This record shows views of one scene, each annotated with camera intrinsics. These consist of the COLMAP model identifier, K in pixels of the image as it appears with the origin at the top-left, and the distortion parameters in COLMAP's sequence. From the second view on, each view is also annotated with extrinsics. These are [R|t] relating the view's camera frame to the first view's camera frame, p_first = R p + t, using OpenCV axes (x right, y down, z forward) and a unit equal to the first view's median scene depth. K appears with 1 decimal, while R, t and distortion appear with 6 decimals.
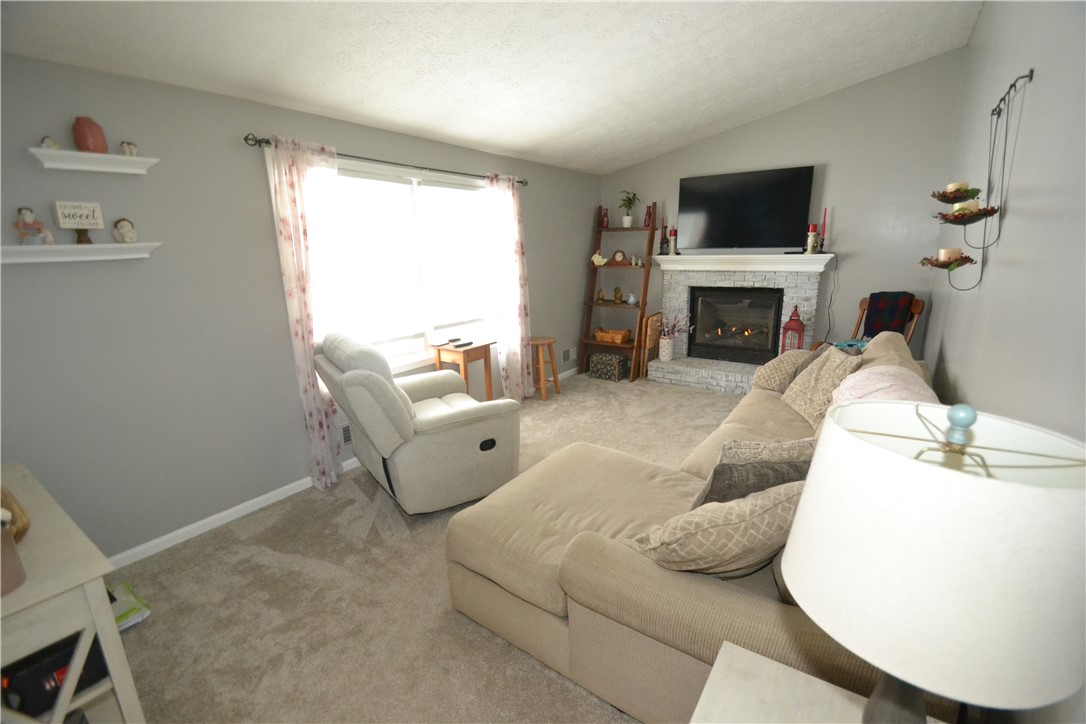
lens RADIAL K [[482.4, 0, 548.6], [0, 482.4, 367.5], [0, 0, 1]] dist [0.002725, -0.000149]
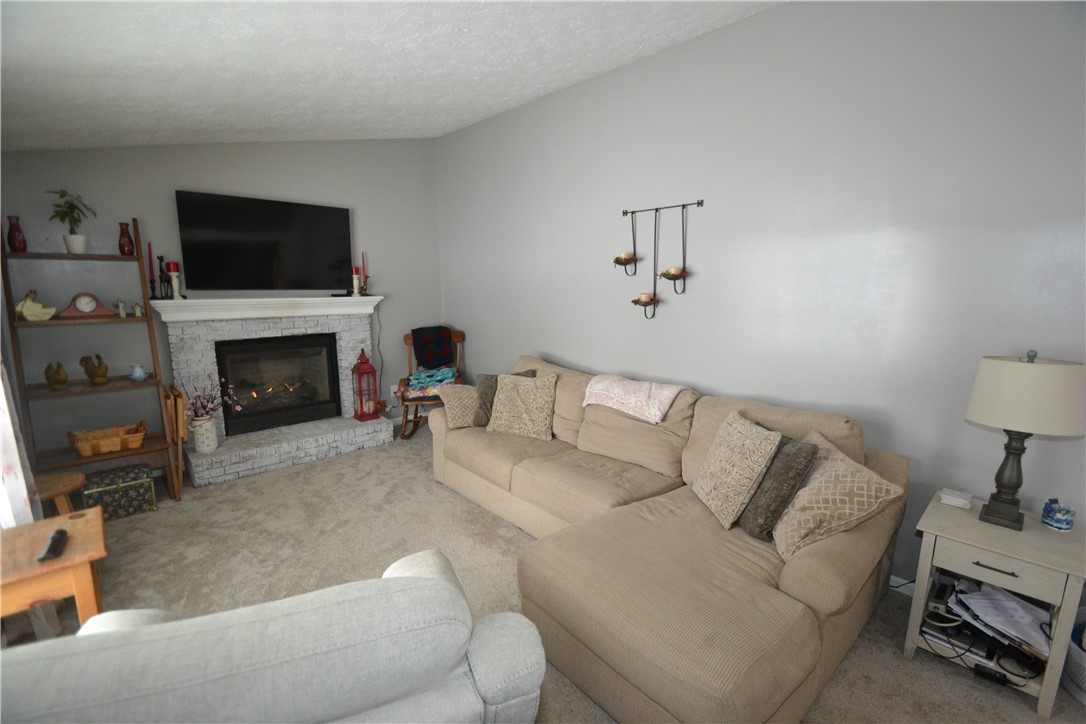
lens RADIAL K [[482.4, 0, 548.6], [0, 482.4, 367.5], [0, 0, 1]] dist [0.002725, -0.000149]
pose [[0.209740, -0.153586, 0.965619, -0.331899], [0.226306, 0.968394, 0.104872, -0.101358], [-0.951207, 0.196529, 0.237869, 0.392051]]
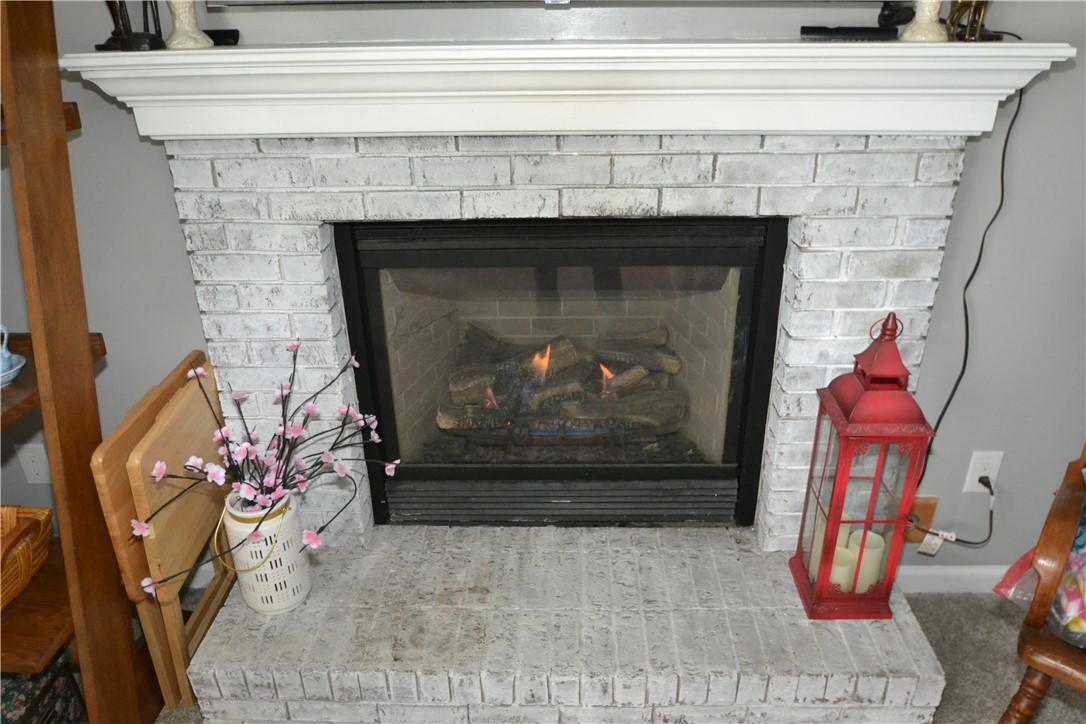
lens RADIAL K [[779.5, 0, 558.6], [0, 779.5, 366.3], [0, 0, 1]] dist [-0.043120, 0.001846]
pose [[0.834800, -0.226274, 0.501906, 0.221725], [0.127805, 0.966381, 0.223100, -0.183568], [-0.535514, -0.122098, 0.835653, 0.755333]]
